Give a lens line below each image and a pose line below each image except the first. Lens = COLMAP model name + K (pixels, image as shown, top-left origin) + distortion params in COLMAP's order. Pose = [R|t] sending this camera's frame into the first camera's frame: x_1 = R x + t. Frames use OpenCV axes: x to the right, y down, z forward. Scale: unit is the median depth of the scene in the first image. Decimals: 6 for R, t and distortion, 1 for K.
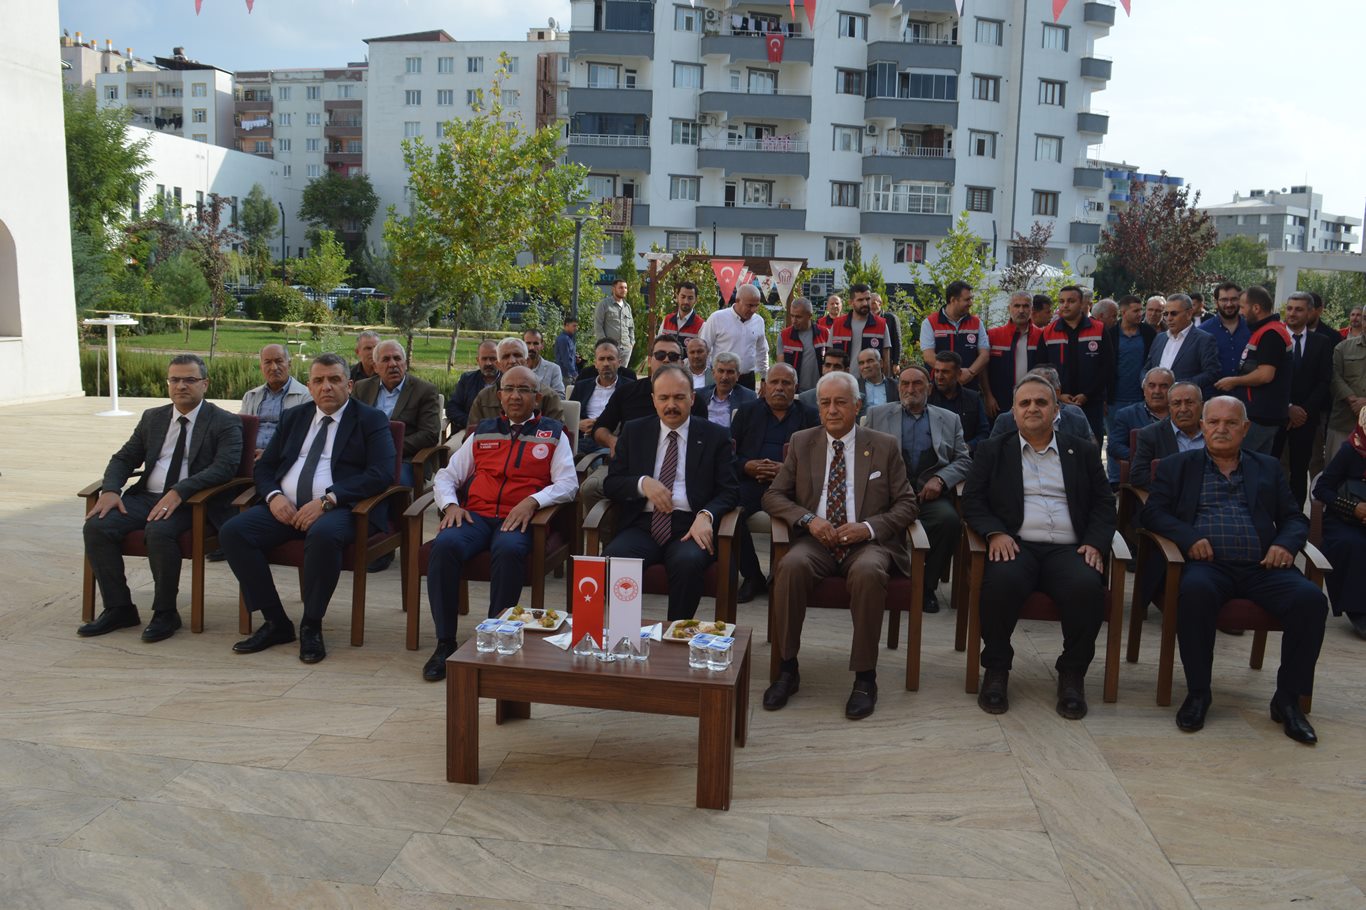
lens RADIAL K [[1107.1, 0, 702.7], [0, 1107.1, 452.1], [0, 0, 1]] dist [-0.090314, 0.014843]
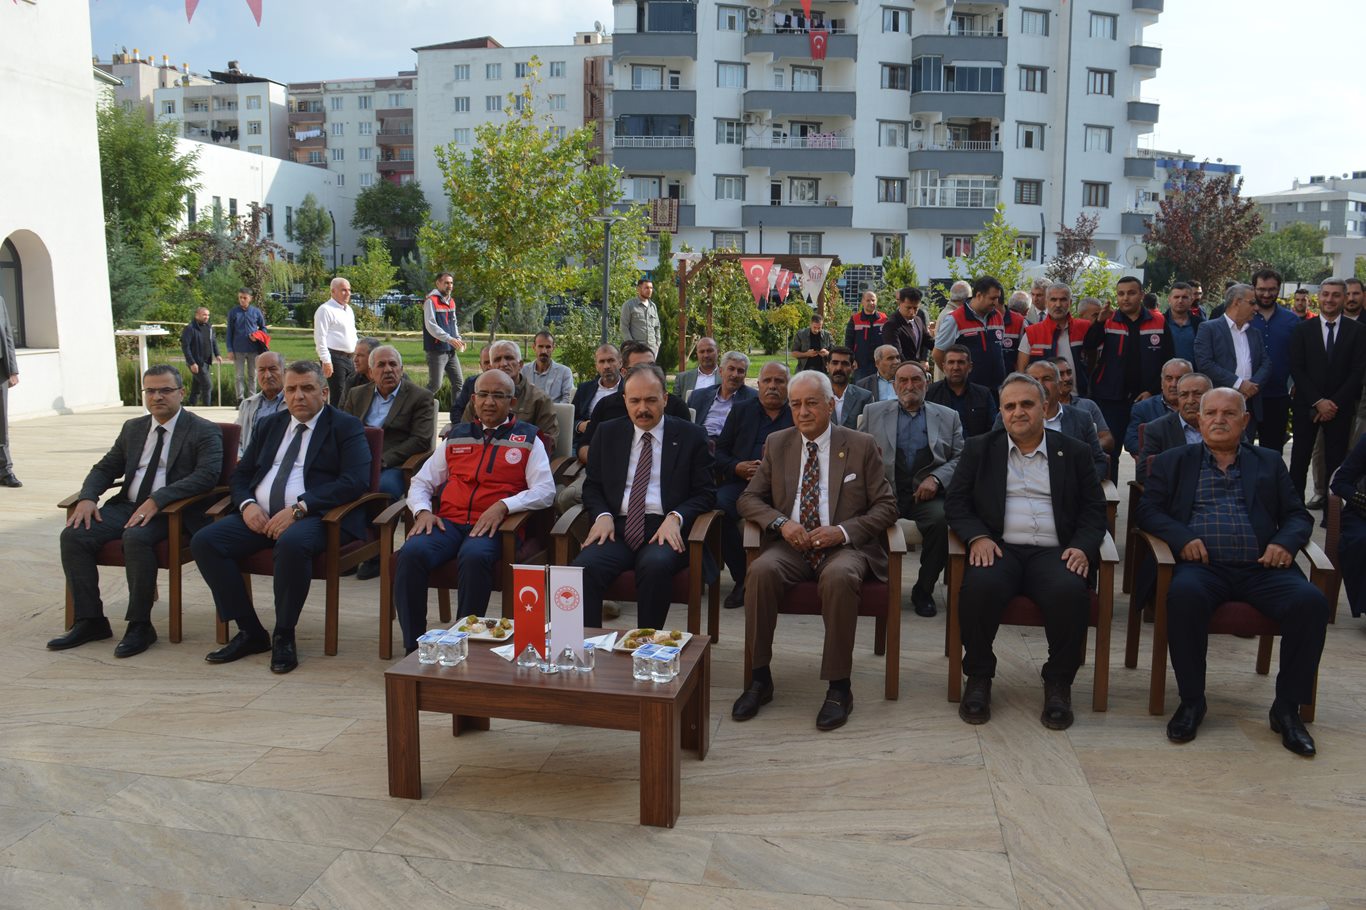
lens RADIAL K [[1107.1, 0, 702.7], [0, 1107.1, 452.1], [0, 0, 1]] dist [-0.090314, 0.014843]
pose [[0.998771, -0.014247, -0.047461, 0.067112], [0.014253, 0.999898, -0.000208, -0.001566], [0.047459, -0.000469, 0.998873, 0.028026]]
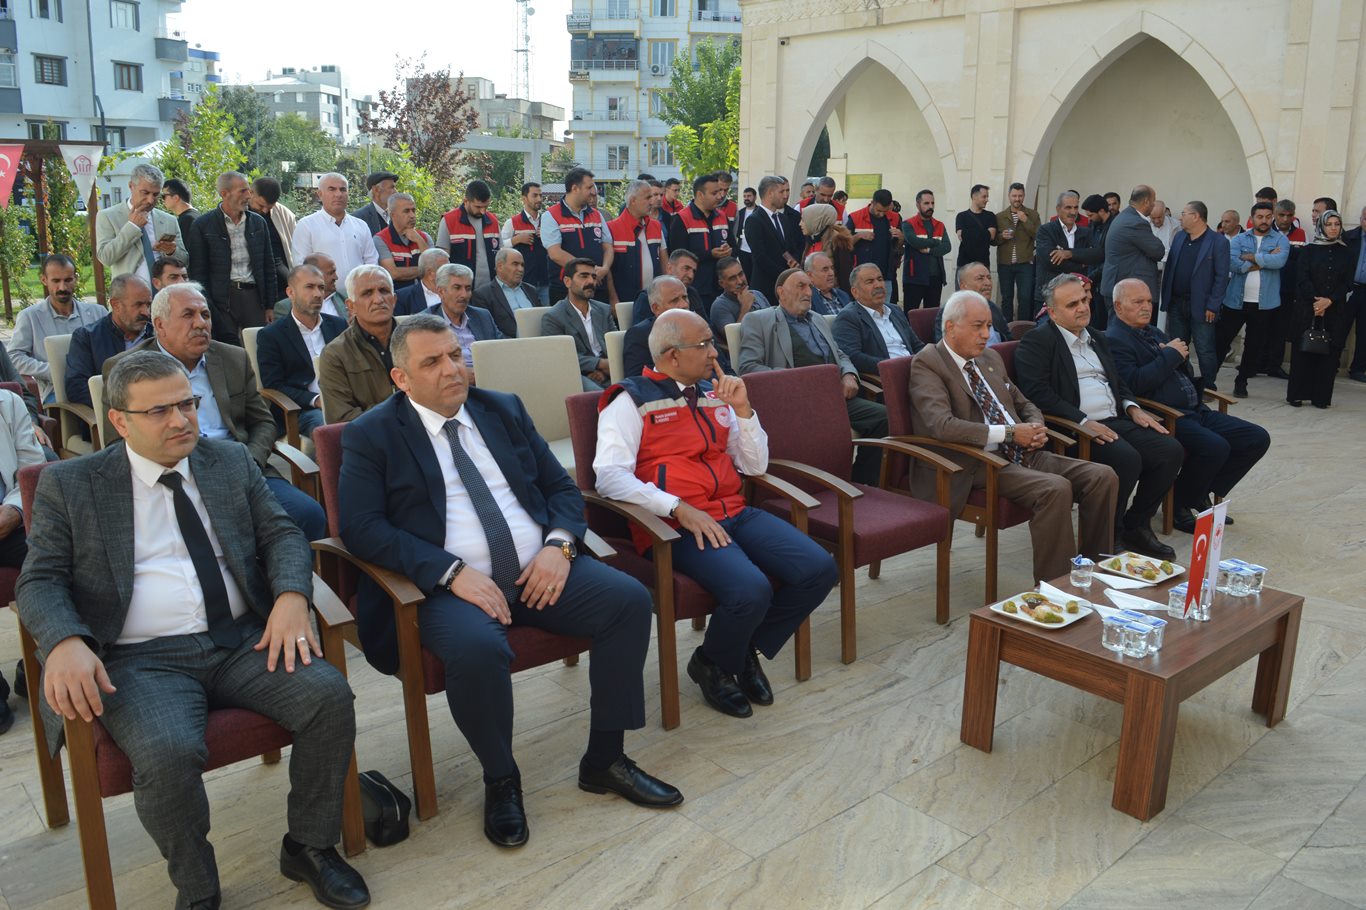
lens RADIAL K [[1107.1, 0, 702.7], [0, 1107.1, 452.1], [0, 0, 1]] dist [-0.090314, 0.014843]
pose [[0.651885, -0.189279, 0.734315, -2.043573], [0.109100, 0.981683, 0.156189, -0.269204], [-0.750428, -0.021703, 0.660595, 1.499605]]
